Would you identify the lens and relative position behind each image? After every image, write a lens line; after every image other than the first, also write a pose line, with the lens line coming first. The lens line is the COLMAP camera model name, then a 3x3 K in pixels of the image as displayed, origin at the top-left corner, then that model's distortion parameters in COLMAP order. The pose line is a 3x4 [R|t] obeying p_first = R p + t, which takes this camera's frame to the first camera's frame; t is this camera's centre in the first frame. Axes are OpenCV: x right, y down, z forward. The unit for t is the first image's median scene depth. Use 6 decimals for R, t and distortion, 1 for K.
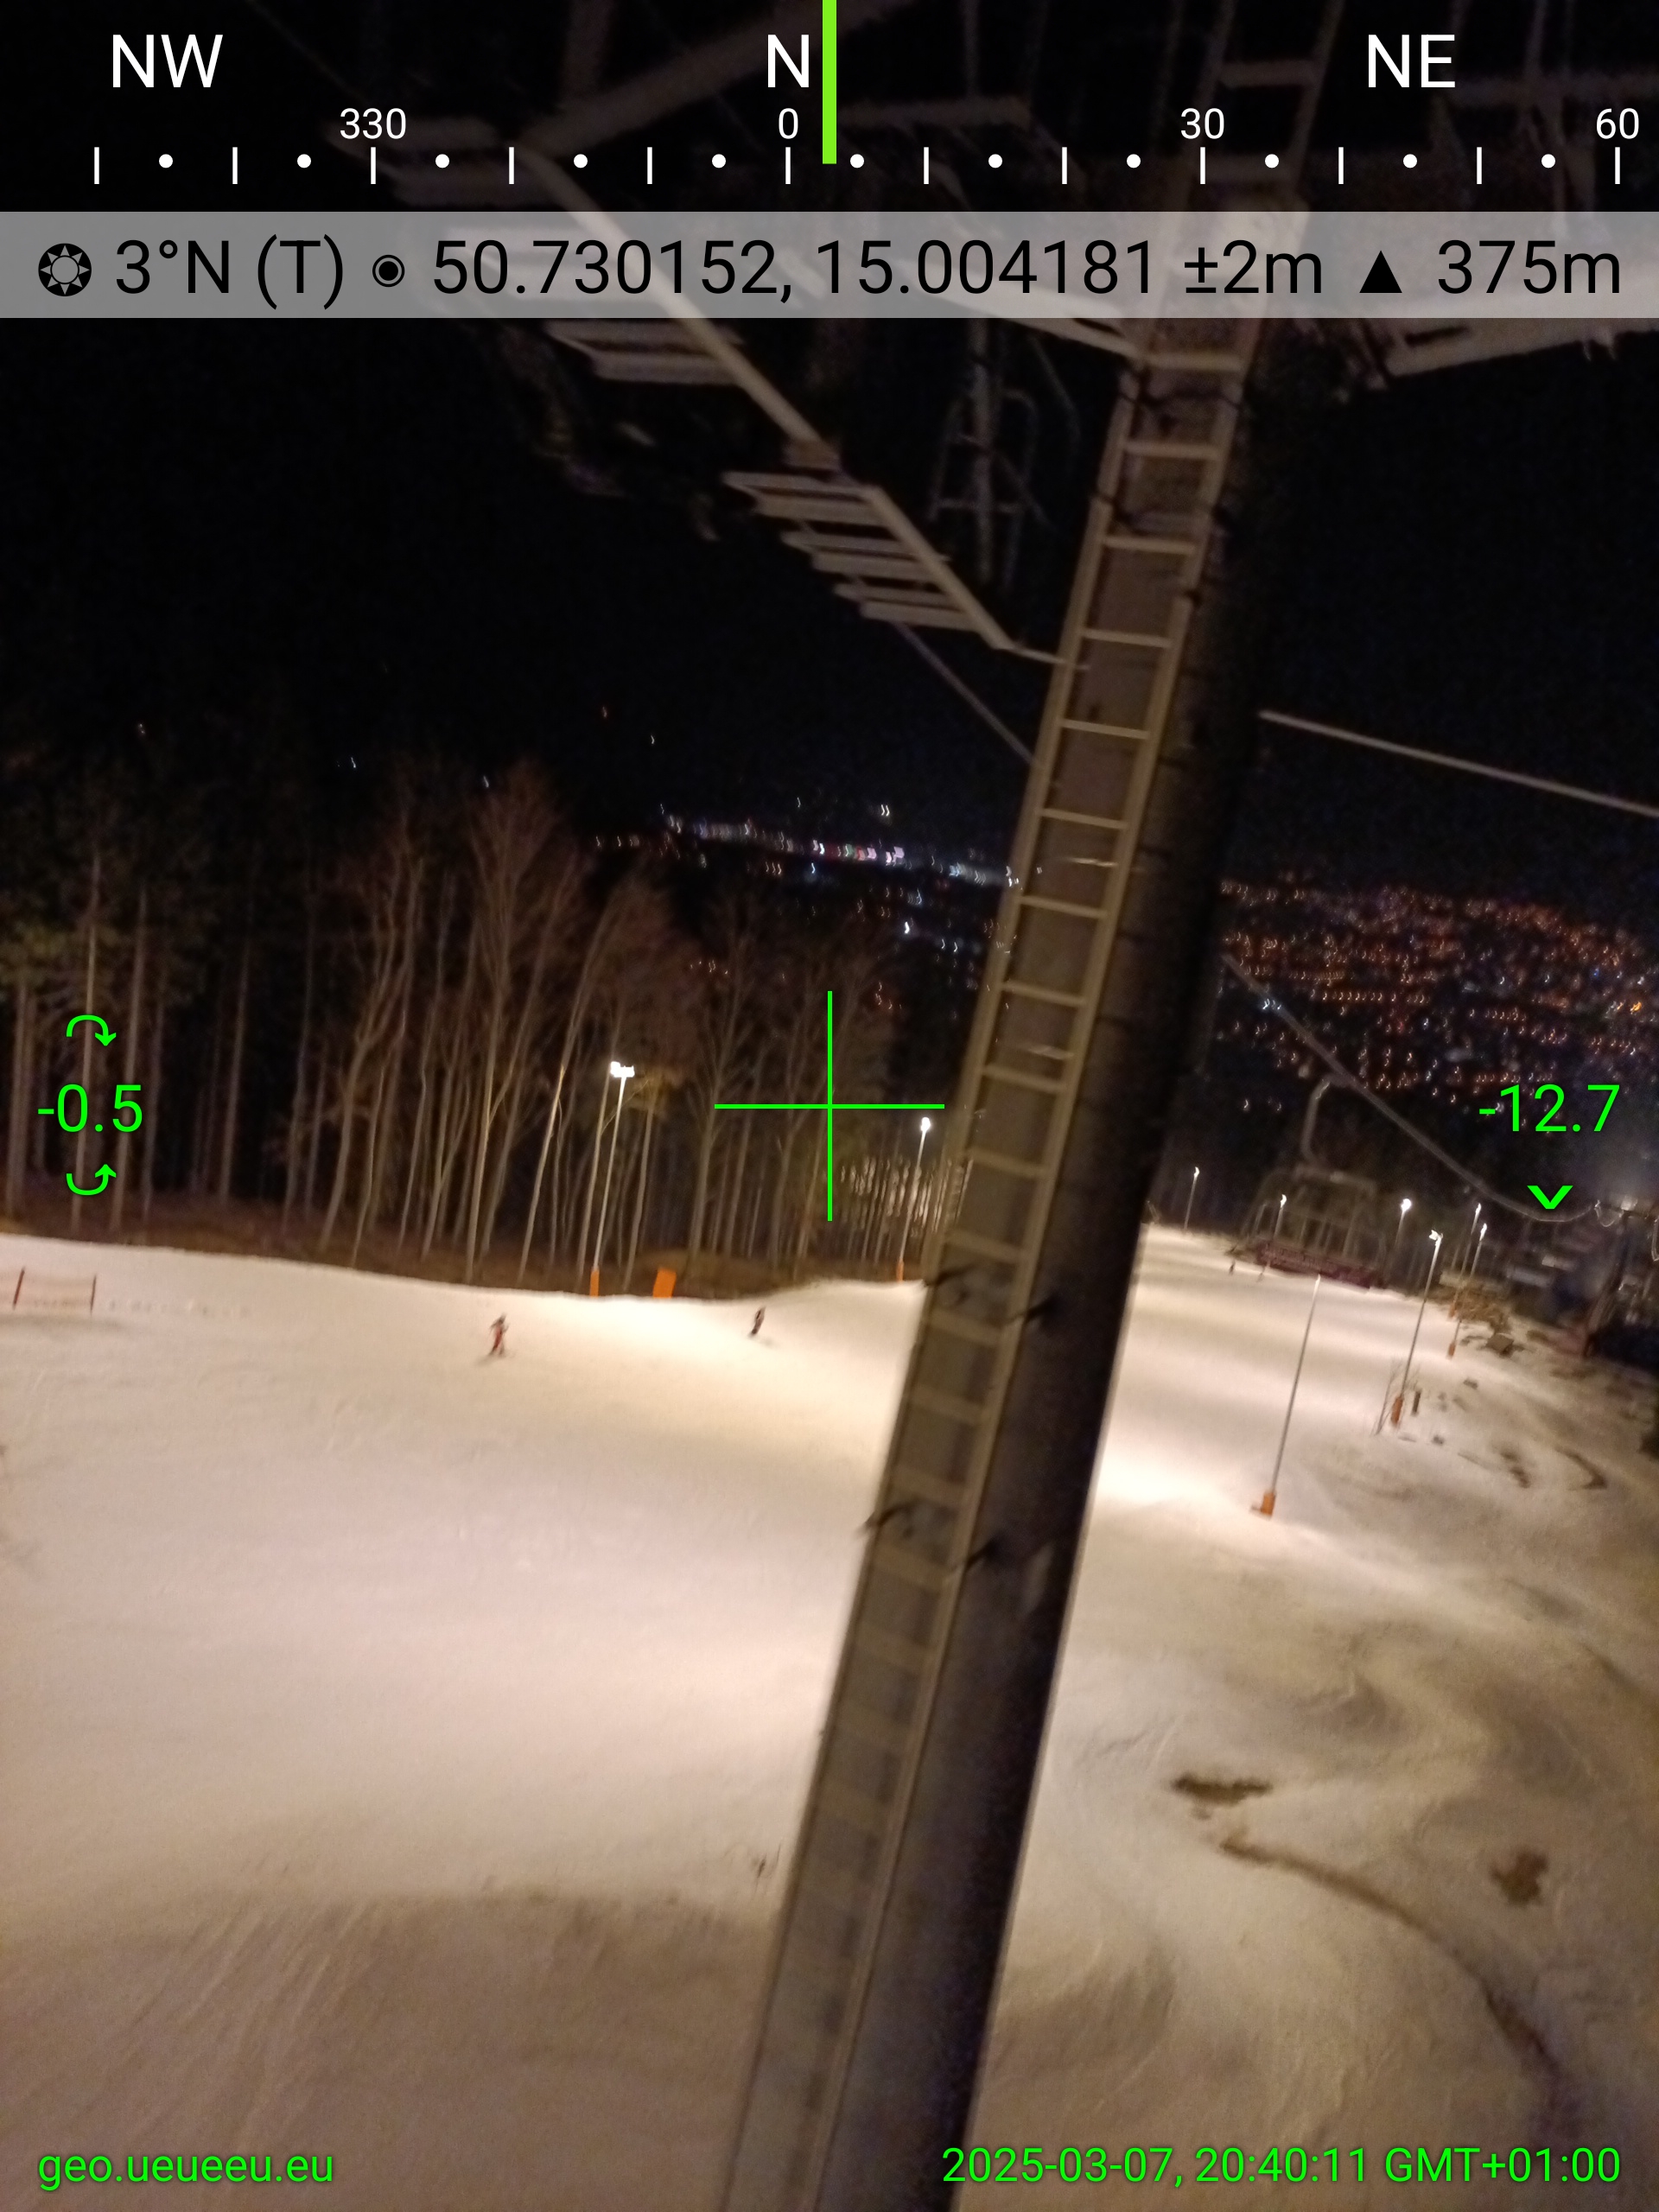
lens RADIAL K [[1657.4, 0, 830.5], [0, 1657.4, 1075.7], [0, 0, 1]] dist [0.088727, -0.059754]
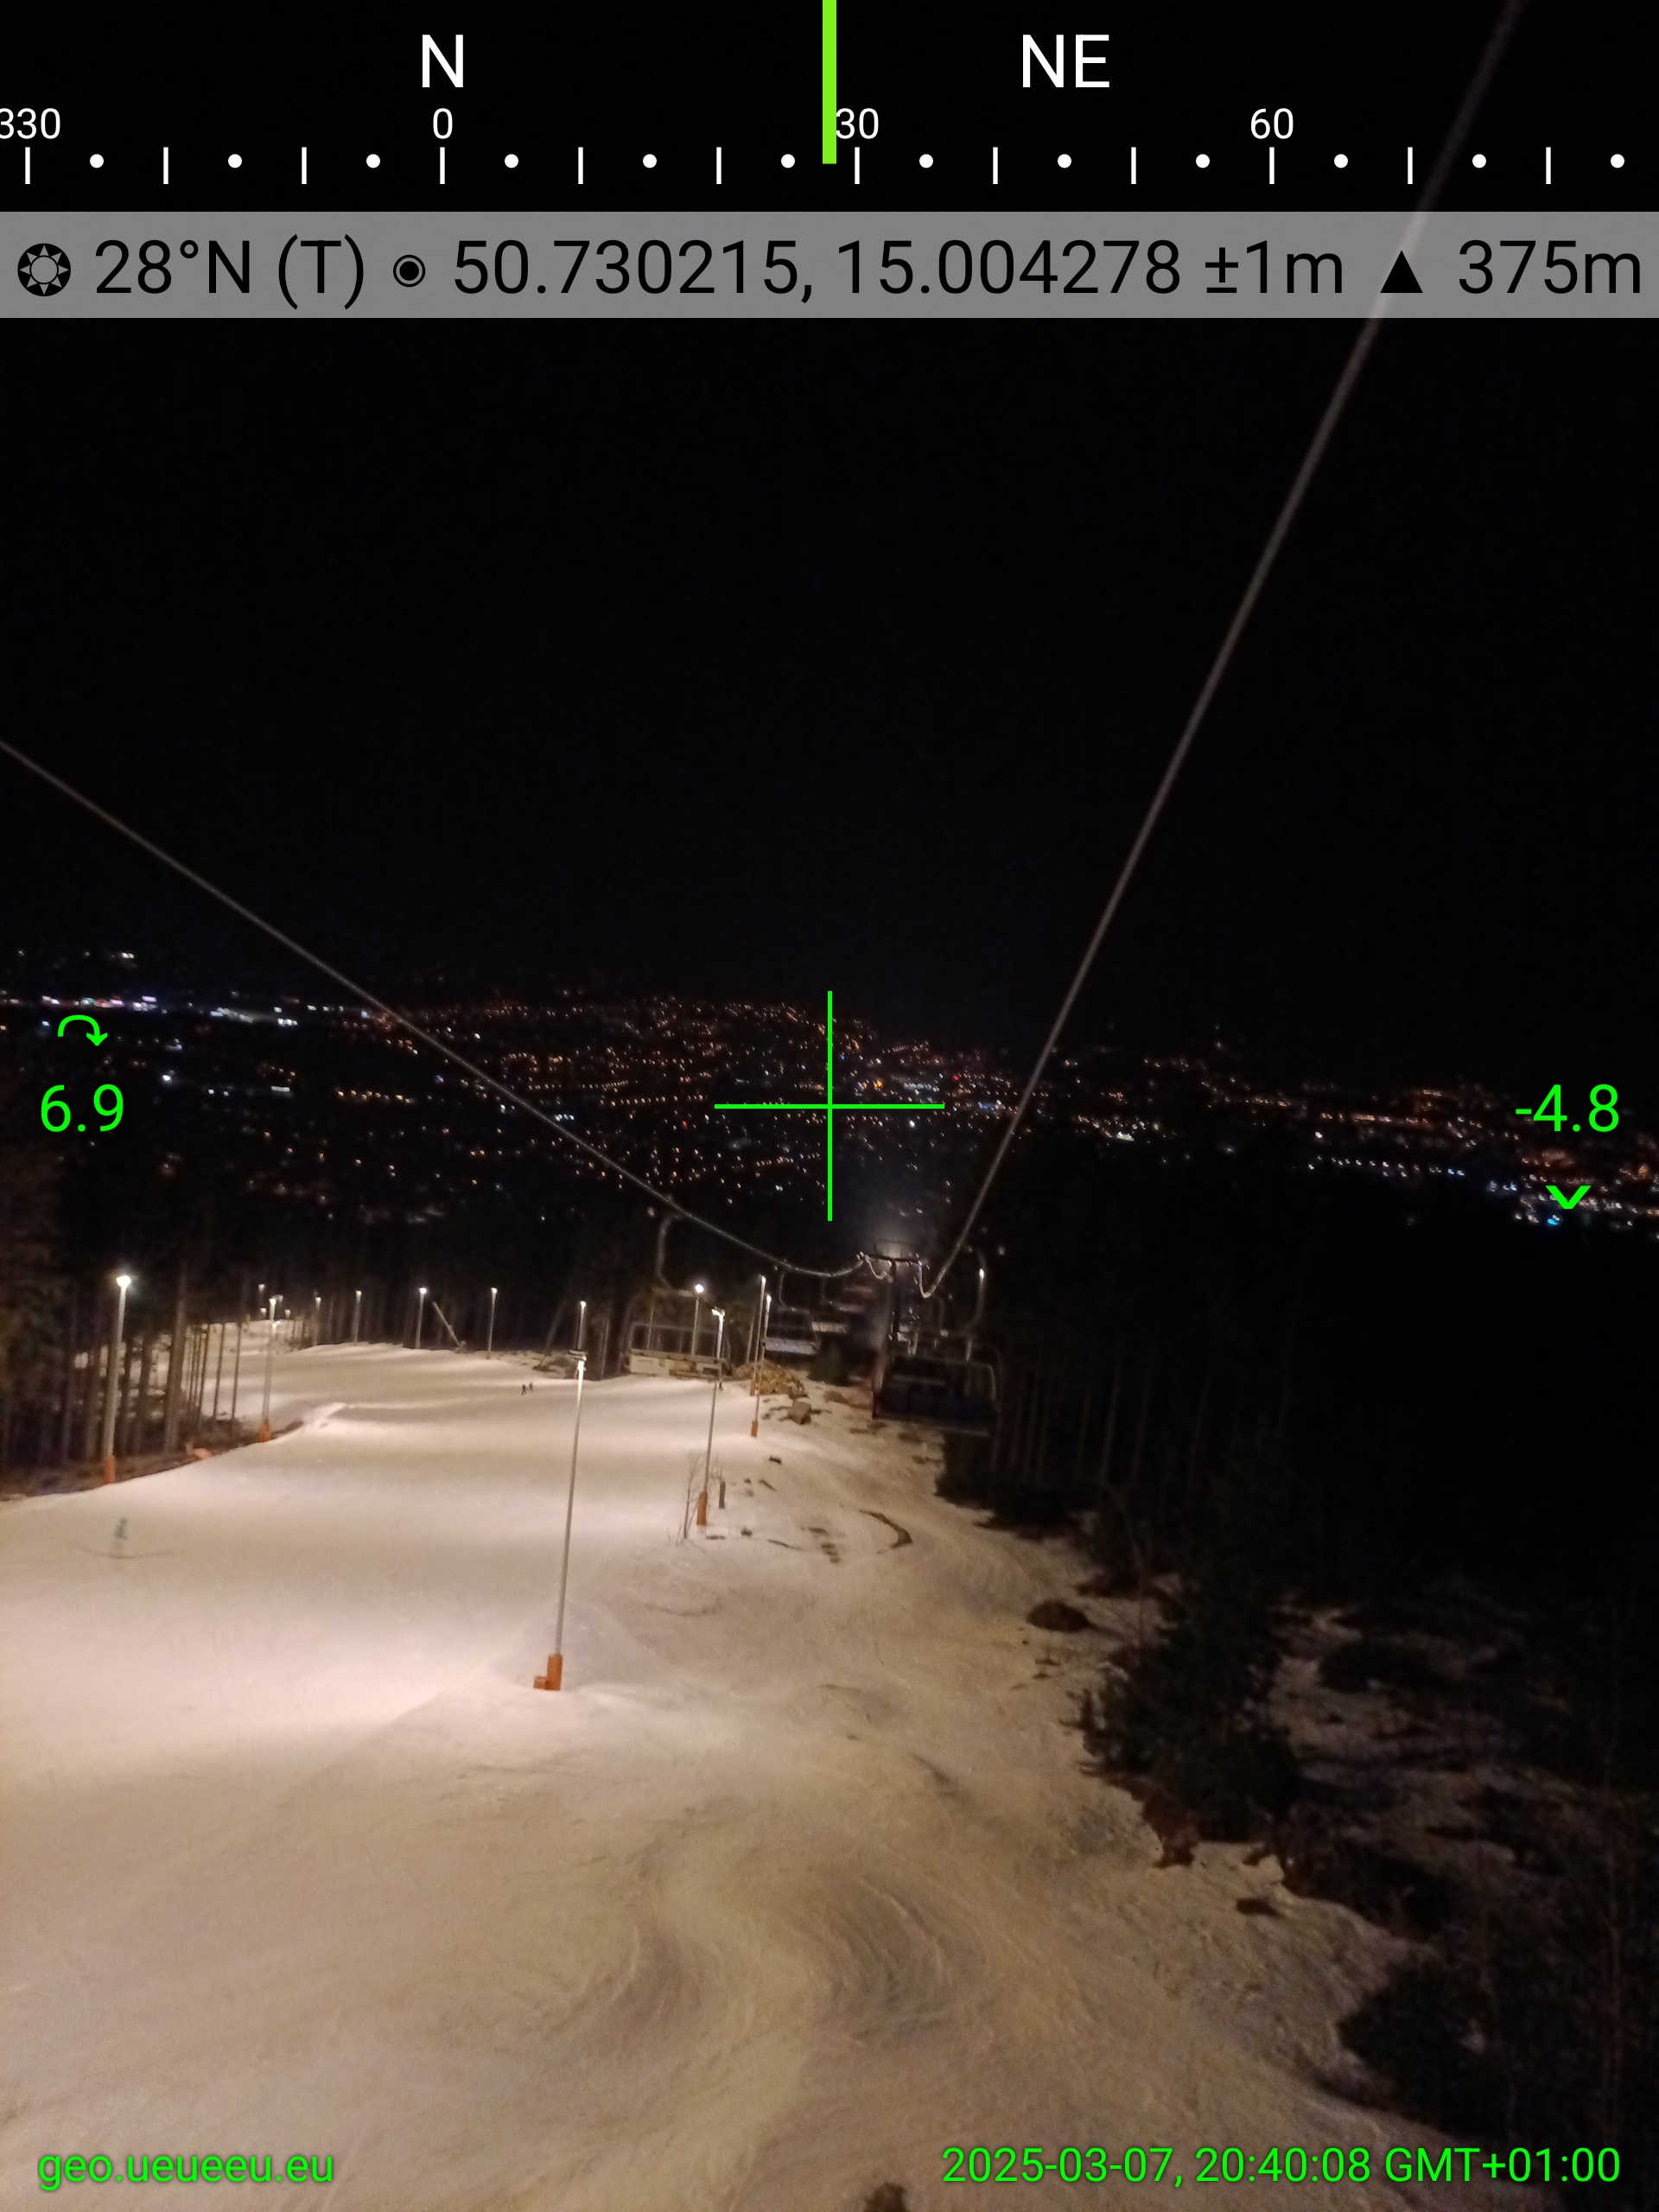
lens RADIAL K [[1657.4, 0, 830.5], [0, 1657.4, 1075.7], [0, 0, 1]] dist [0.088727, -0.059754]
pose [[0.908458, -0.100574, 0.405695, 0.034849], [0.130524, 0.990342, -0.046766, 0.010981], [-0.397073, 0.095438, 0.912811, 0.074838]]
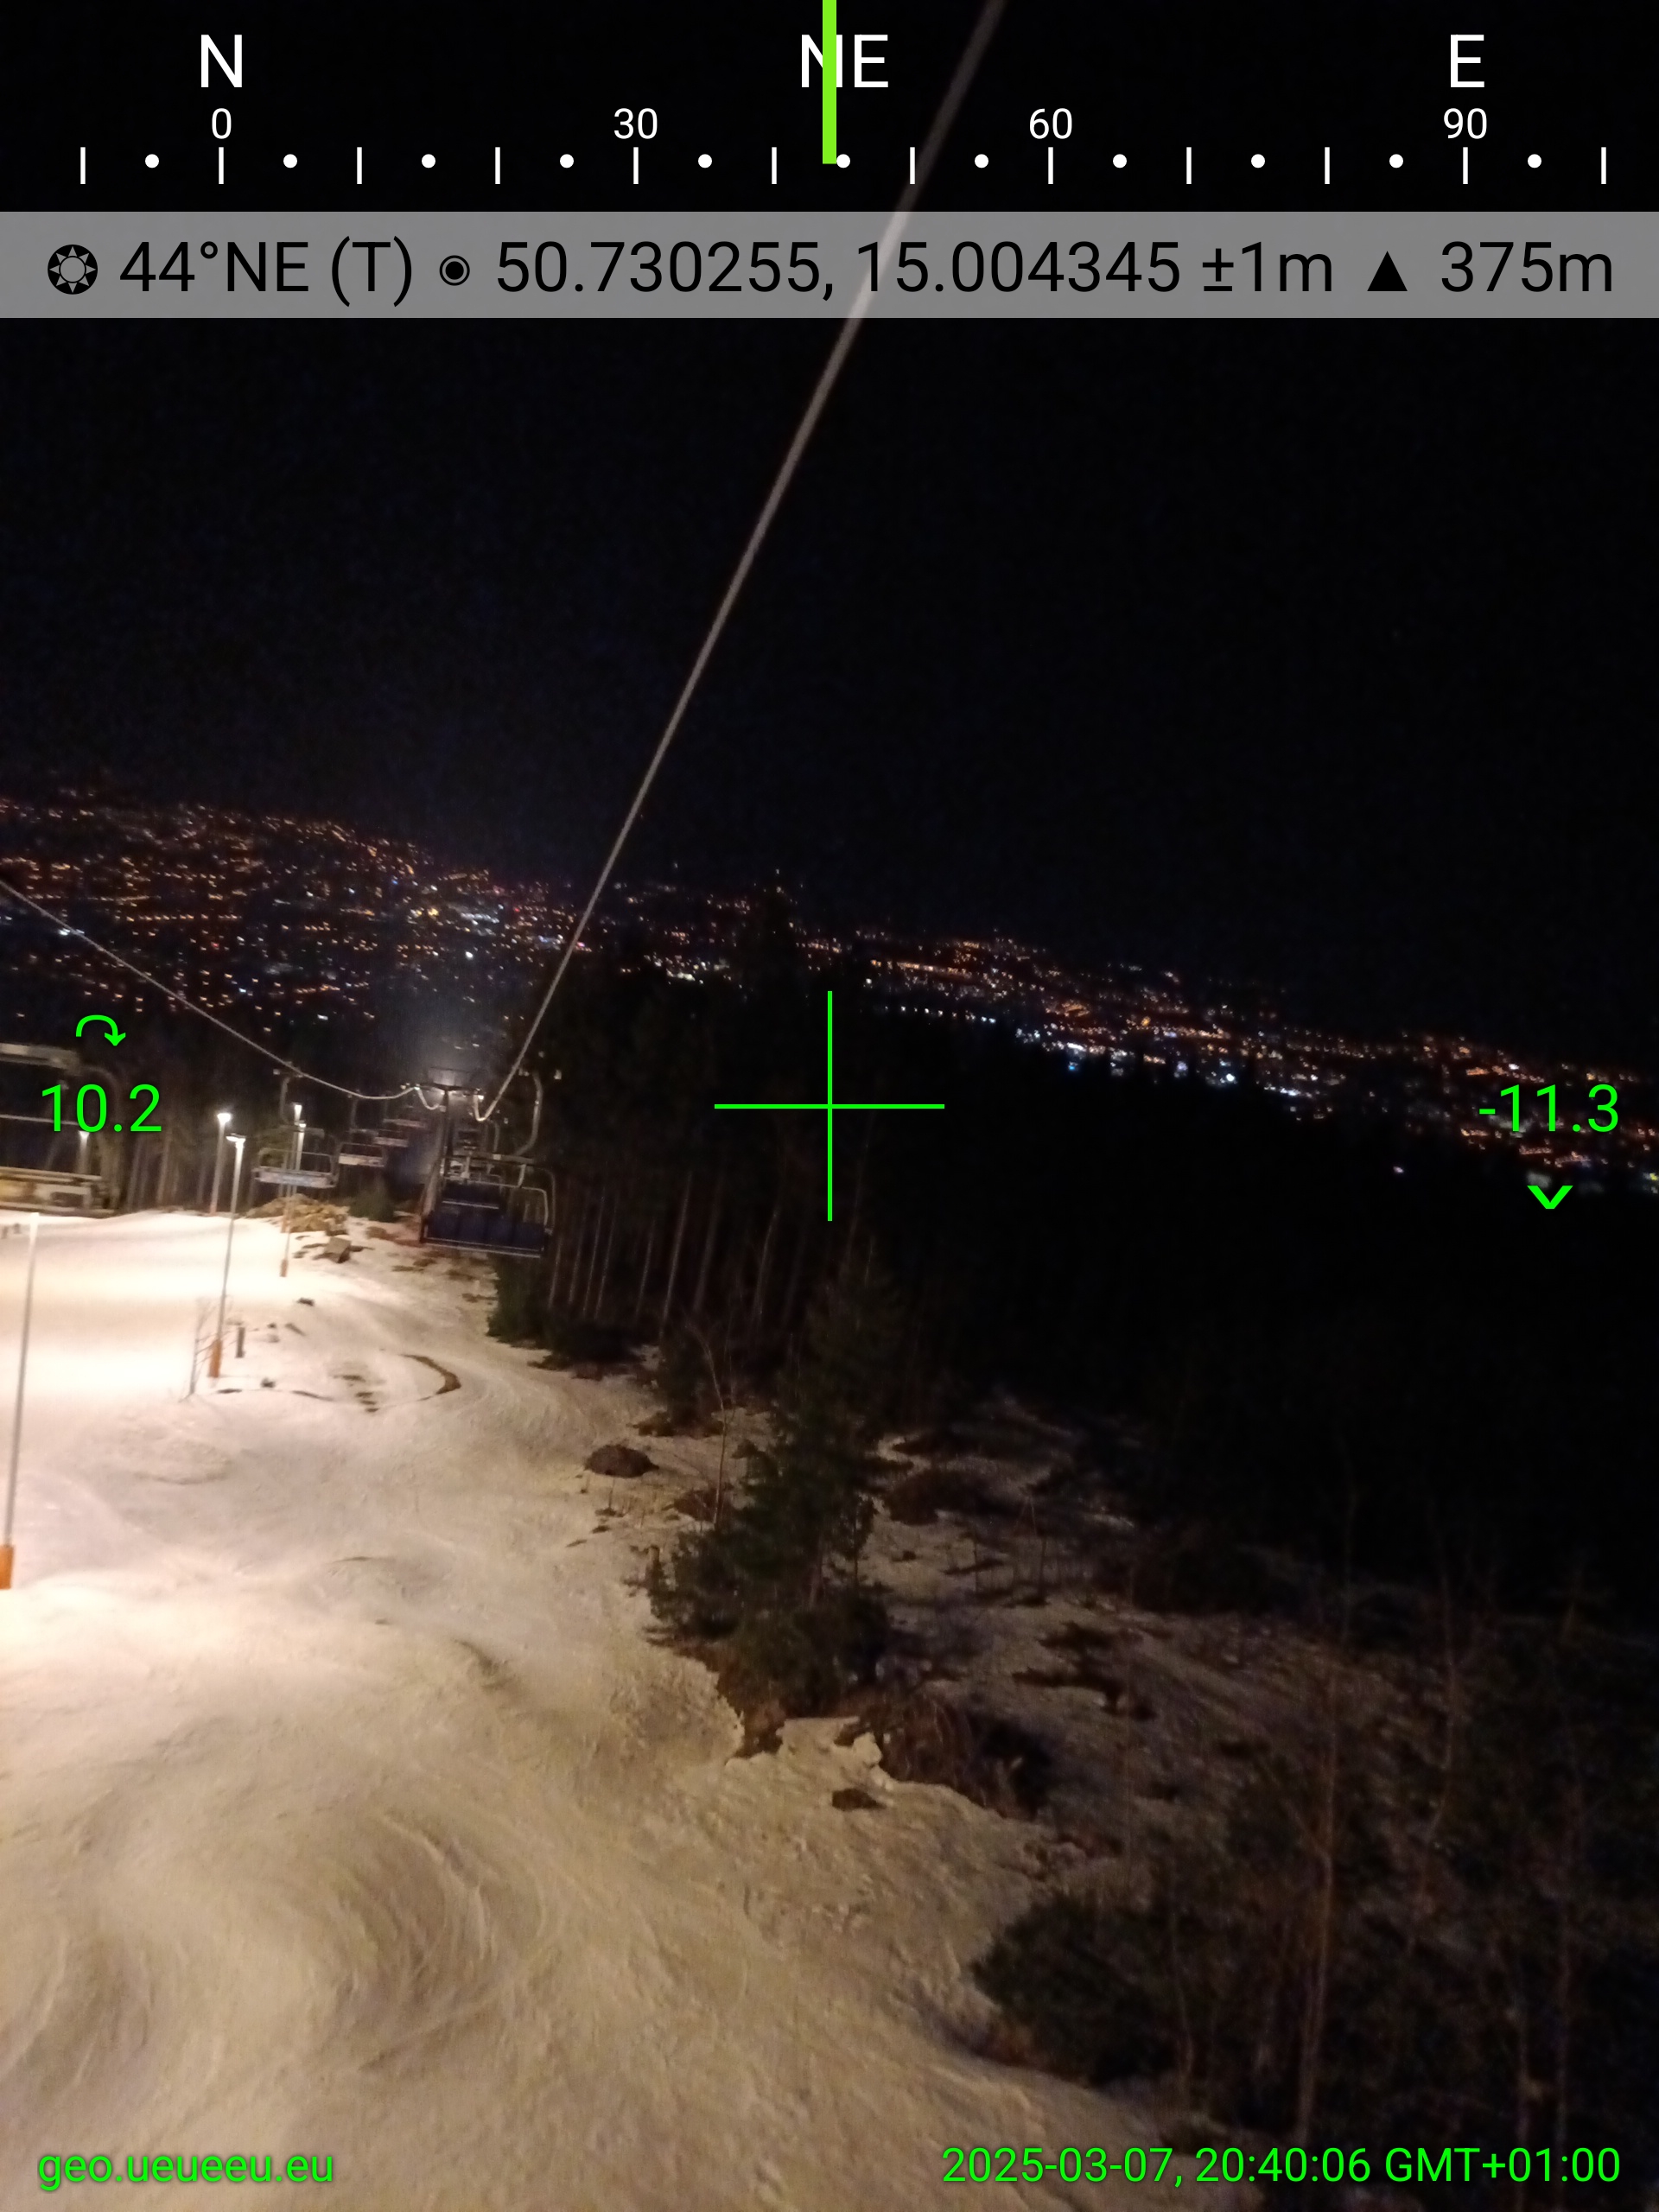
lens RADIAL K [[1659.3, 0, 829.5], [0, 1659.3, 1106.0], [0, 0, 1]] dist [0.097993, -0.108648]
pose [[0.777137, -0.135323, 0.614610, 0.054753], [0.095330, 0.990651, 0.097580, 0.018214], [-0.622069, -0.017242, 0.782772, 0.117705]]
